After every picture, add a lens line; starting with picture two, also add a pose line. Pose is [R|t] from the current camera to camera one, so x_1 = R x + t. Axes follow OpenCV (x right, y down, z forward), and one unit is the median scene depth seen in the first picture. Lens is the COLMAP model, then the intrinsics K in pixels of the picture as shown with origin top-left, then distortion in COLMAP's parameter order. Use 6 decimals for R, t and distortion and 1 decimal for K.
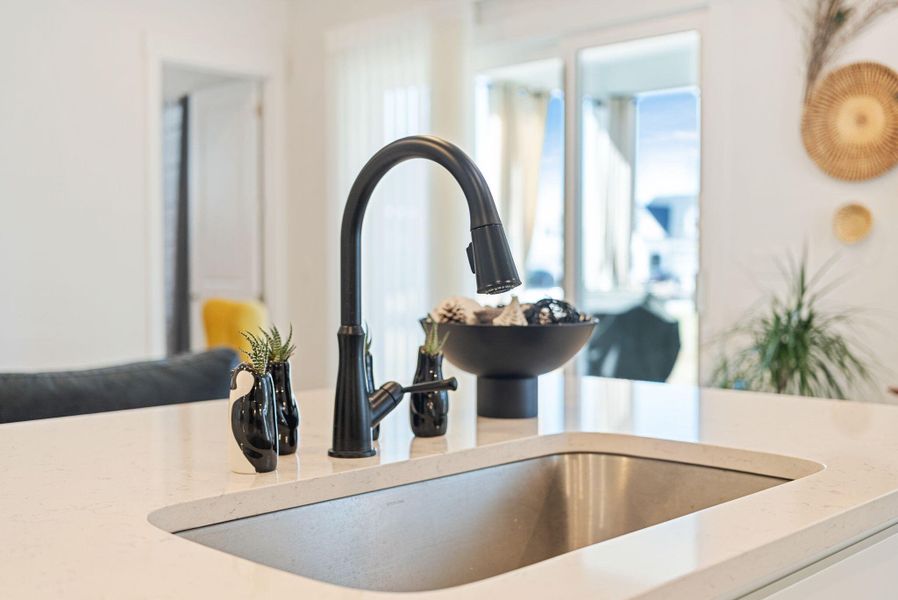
lens RADIAL K [[1055.4, 0, 449.0], [0, 1055.4, 300.0], [0, 0, 1]] dist [0.010677, 0.014283]
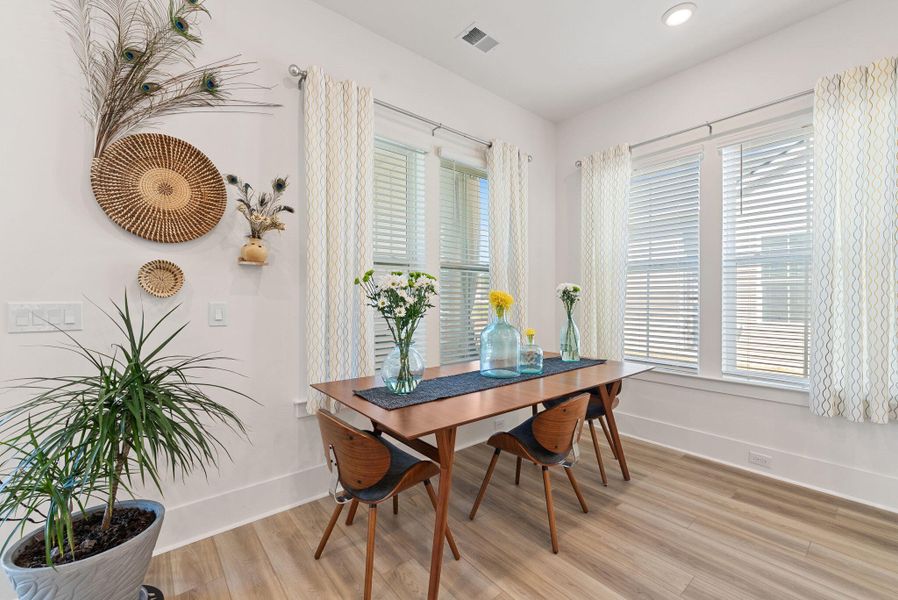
lens RADIAL K [[367.0, 0, 449.0], [0, 367.0, 300.0], [0, 0, 1]] dist [-0.002155, -0.000430]
pose [[0.117902, -0.003117, 0.993020, 0.033490], [0.033509, 0.999438, -0.000842, -0.039457], [-0.992460, 0.033374, 0.117940, 0.653341]]
